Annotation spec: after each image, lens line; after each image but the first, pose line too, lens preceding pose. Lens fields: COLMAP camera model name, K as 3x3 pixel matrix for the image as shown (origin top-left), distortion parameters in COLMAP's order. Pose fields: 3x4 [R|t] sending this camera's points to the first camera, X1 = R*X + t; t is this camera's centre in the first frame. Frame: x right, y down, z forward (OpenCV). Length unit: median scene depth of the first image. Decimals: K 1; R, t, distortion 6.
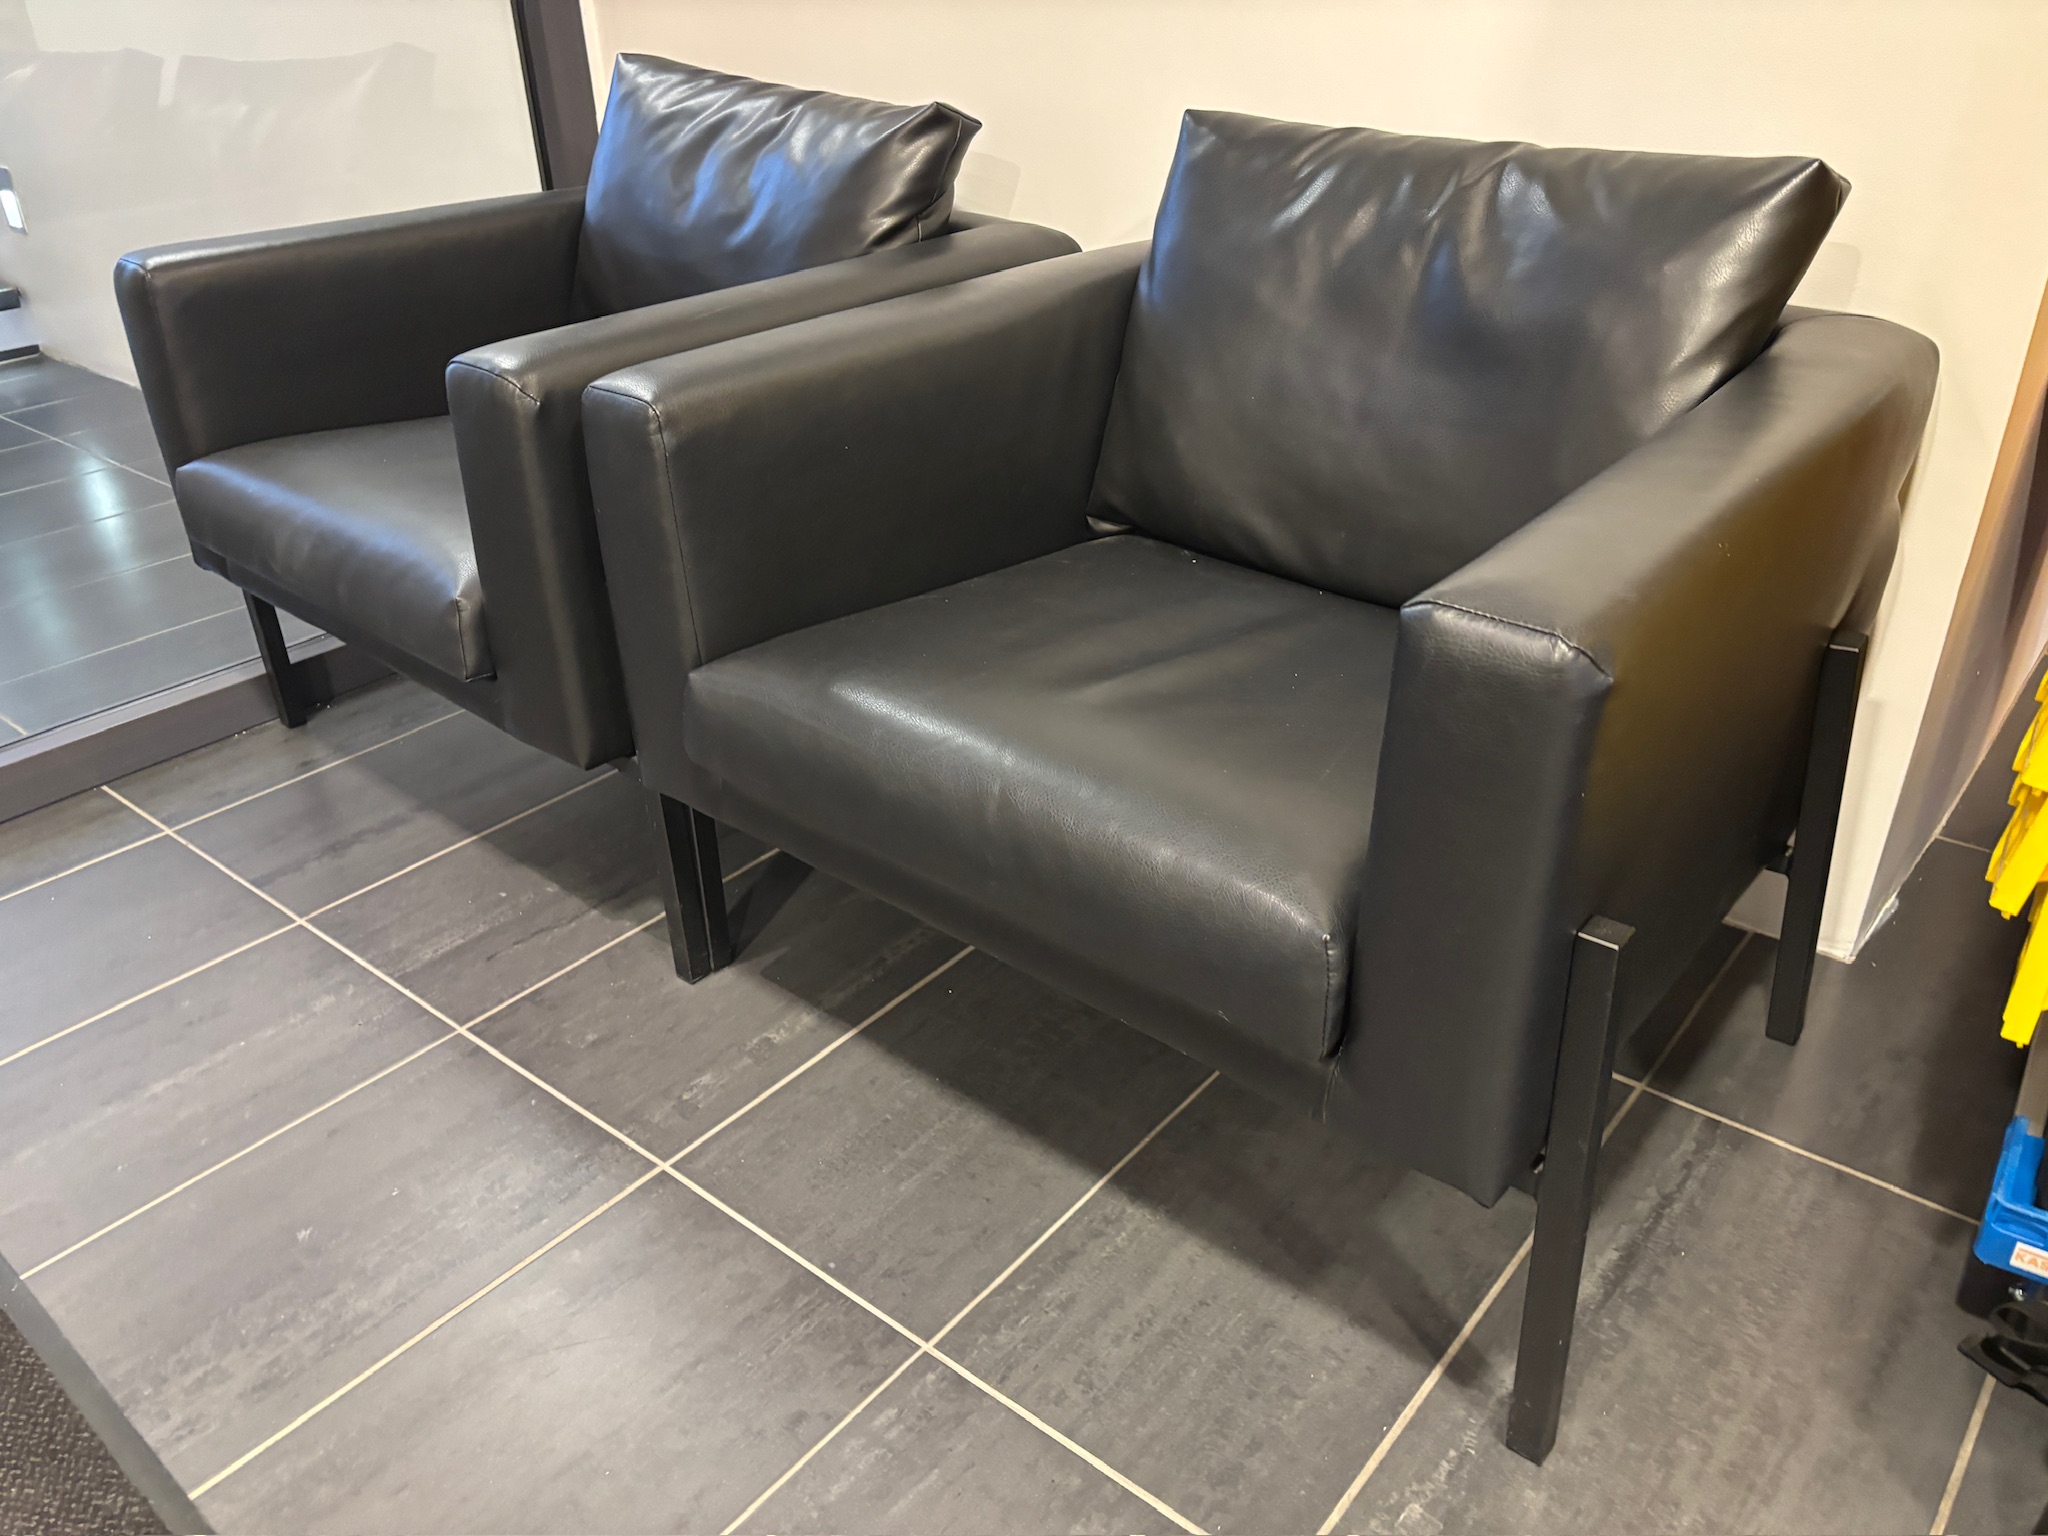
lens RADIAL K [[1548.6, 0, 1027.7], [0, 1548.6, 785.1], [0, 0, 1]] dist [0.037375, -0.036207]
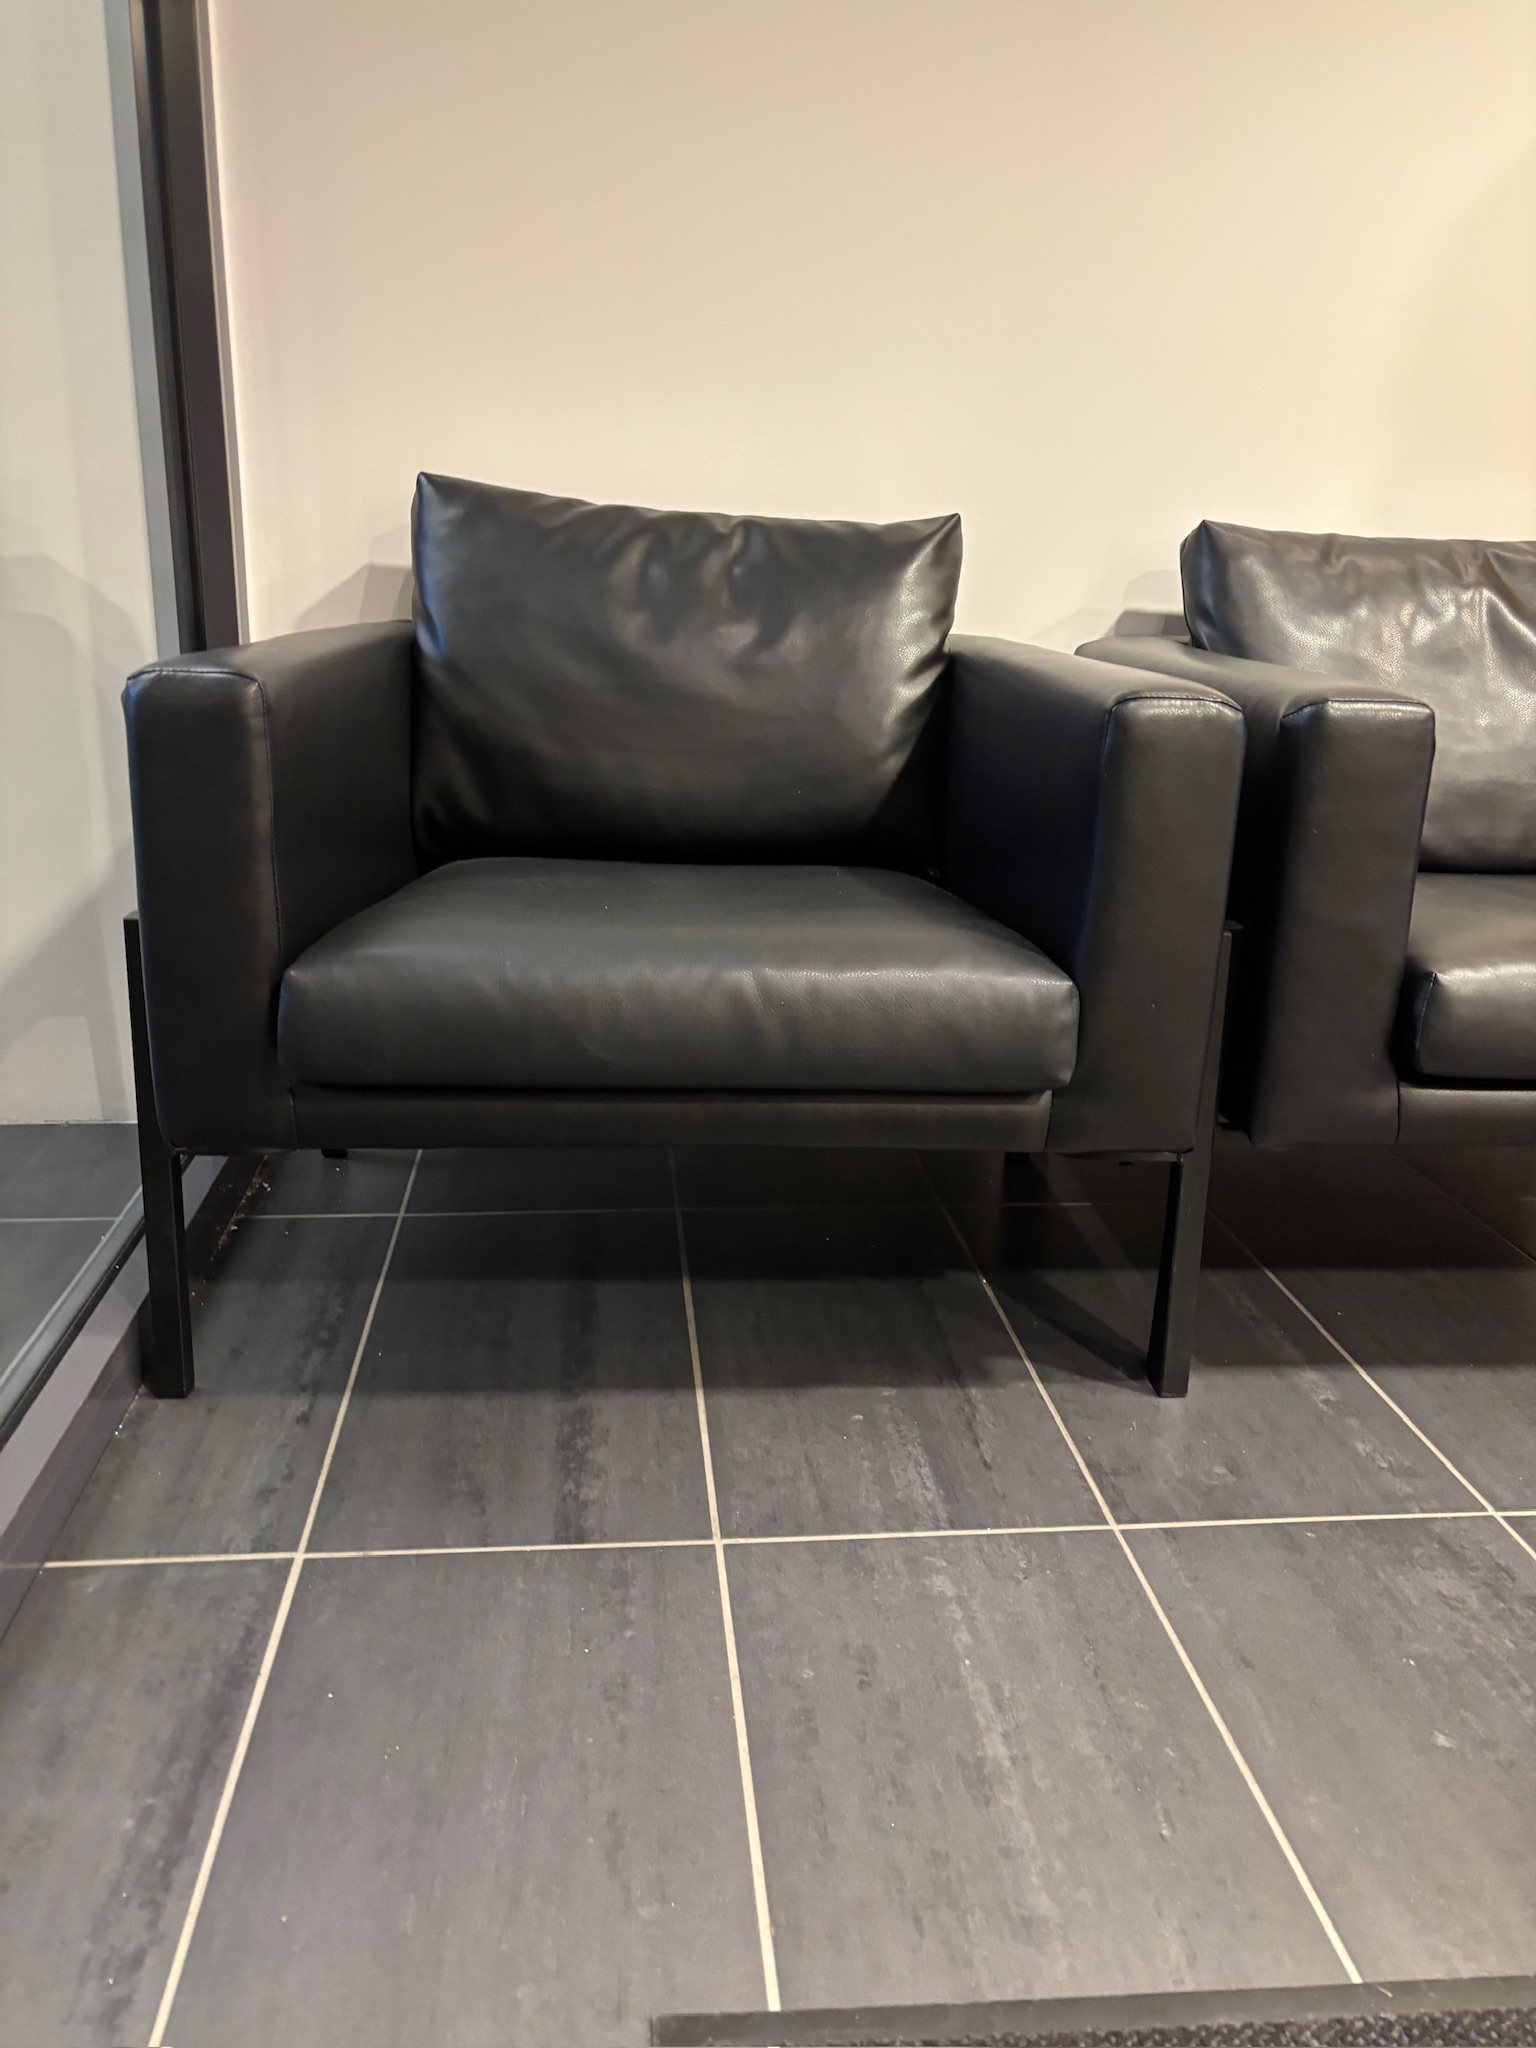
lens RADIAL K [[1548.6, 0, 760.9], [0, 1548.6, 992.5], [0, 0, 1]] dist [0.037375, -0.036207]
pose [[0.703791, -0.150081, 0.694374, -0.999624], [0.309053, 0.944773, -0.109042, -0.069456], [-0.639660, 0.291341, 0.711305, 0.470029]]
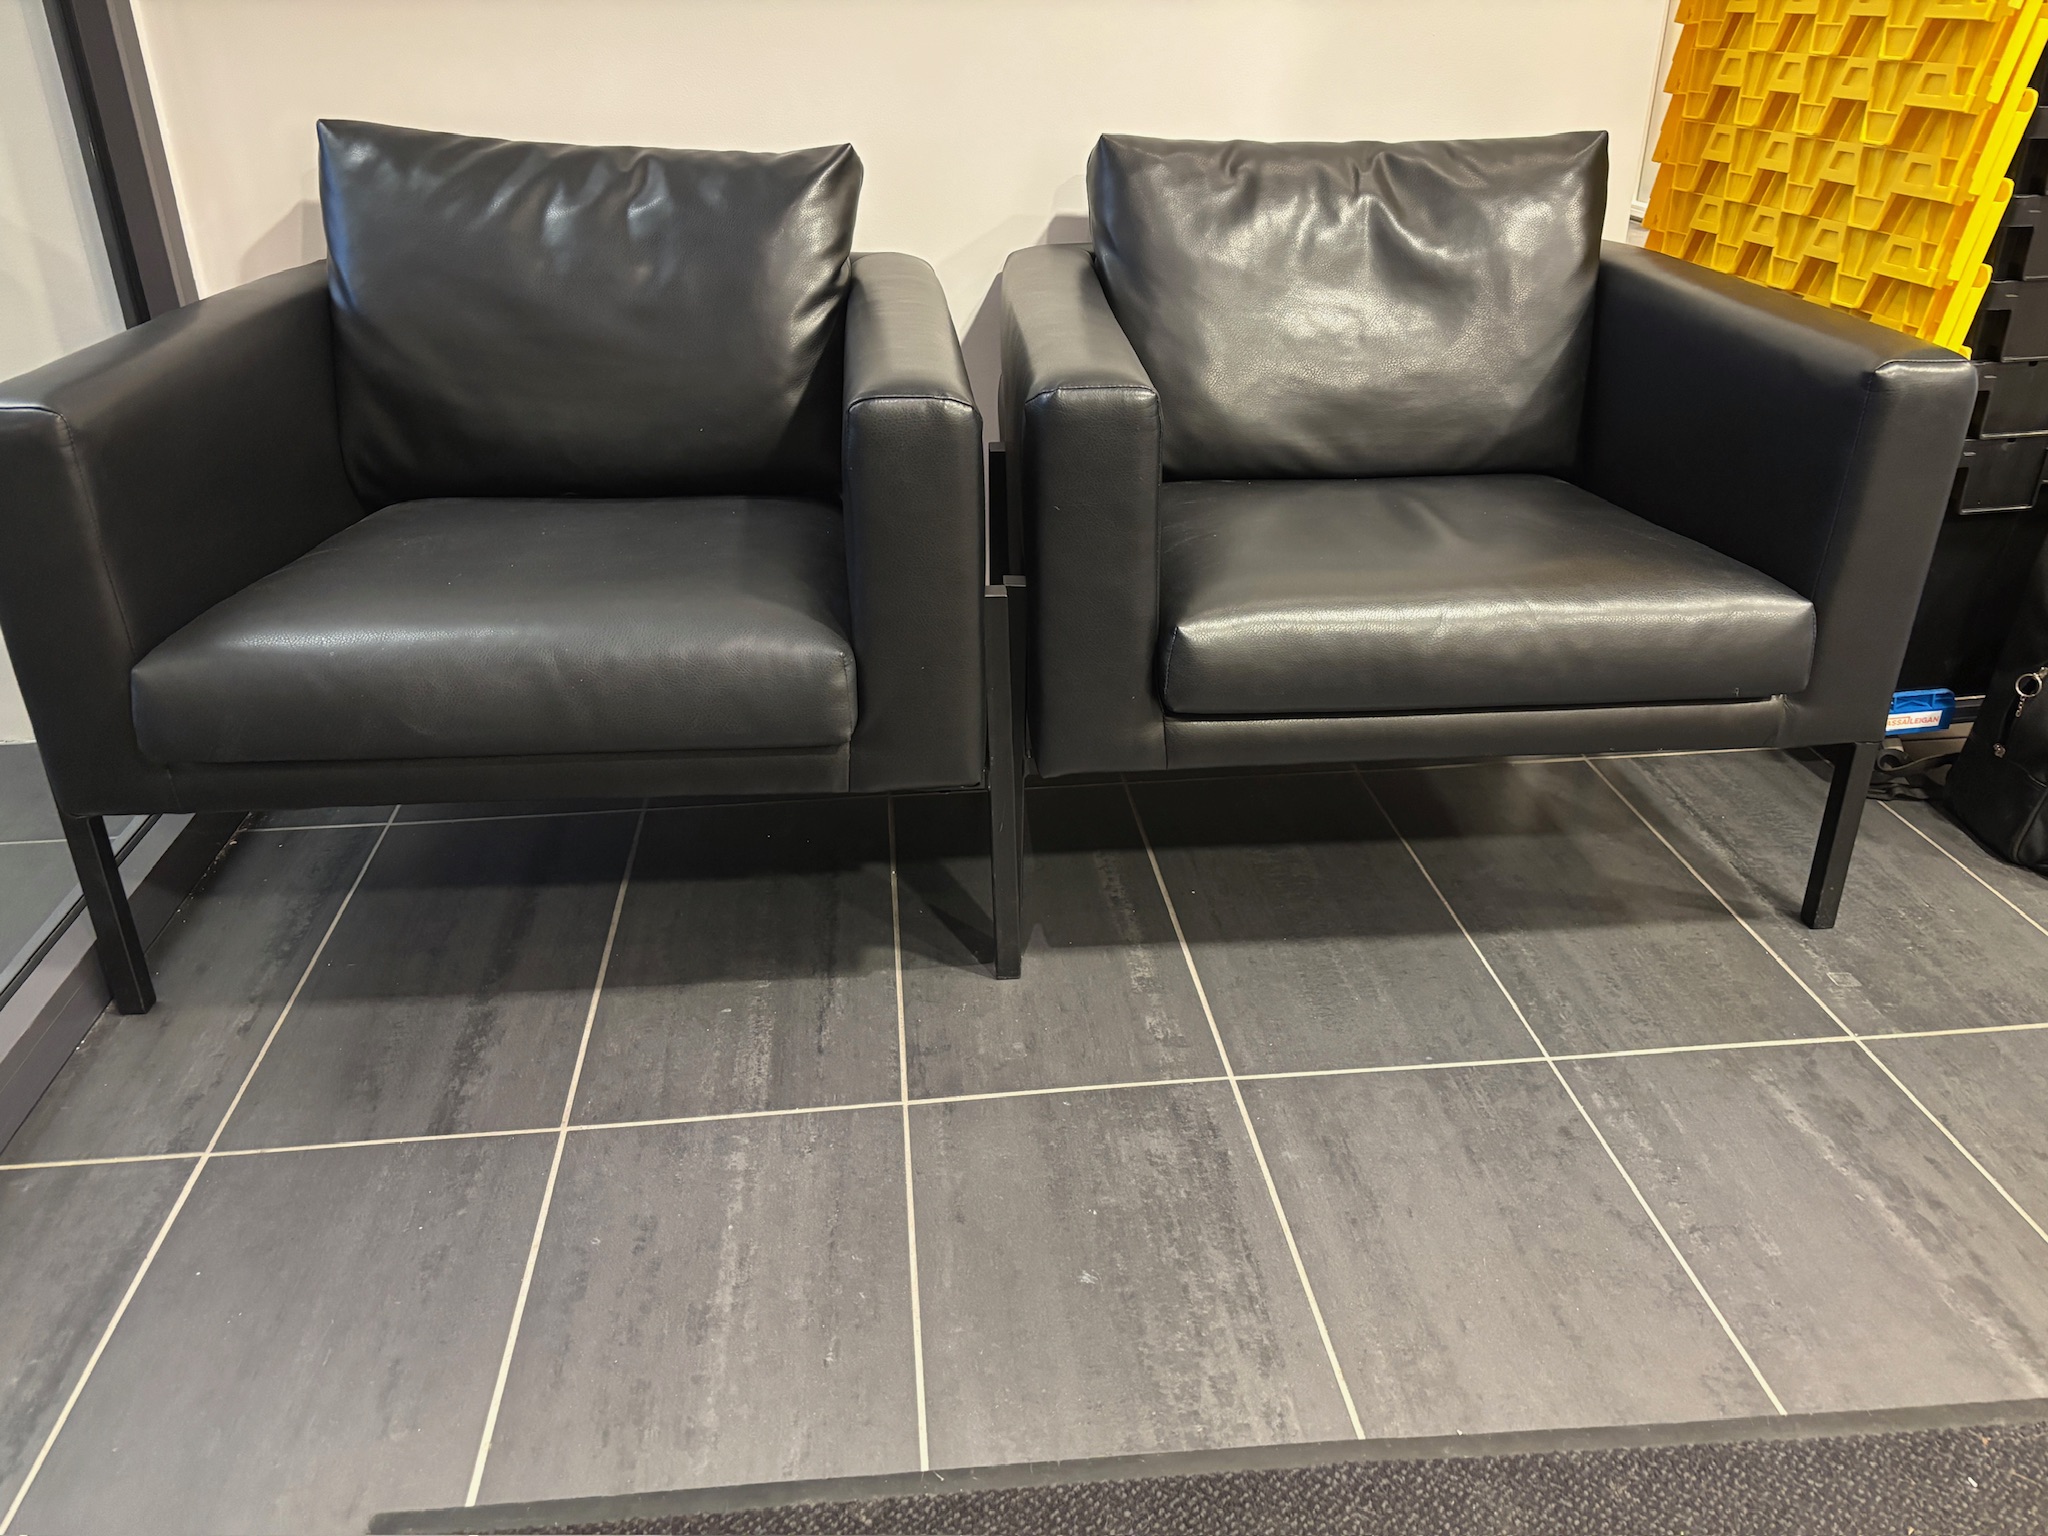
lens RADIAL K [[1548.6, 0, 1033.9], [0, 1548.6, 756.9], [0, 0, 1]] dist [0.037375, -0.036207]
pose [[0.700284, -0.299220, 0.648128, -0.858219], [0.340745, 0.937917, 0.064842, -0.075400], [-0.627292, 0.175438, 0.758766, 0.194086]]
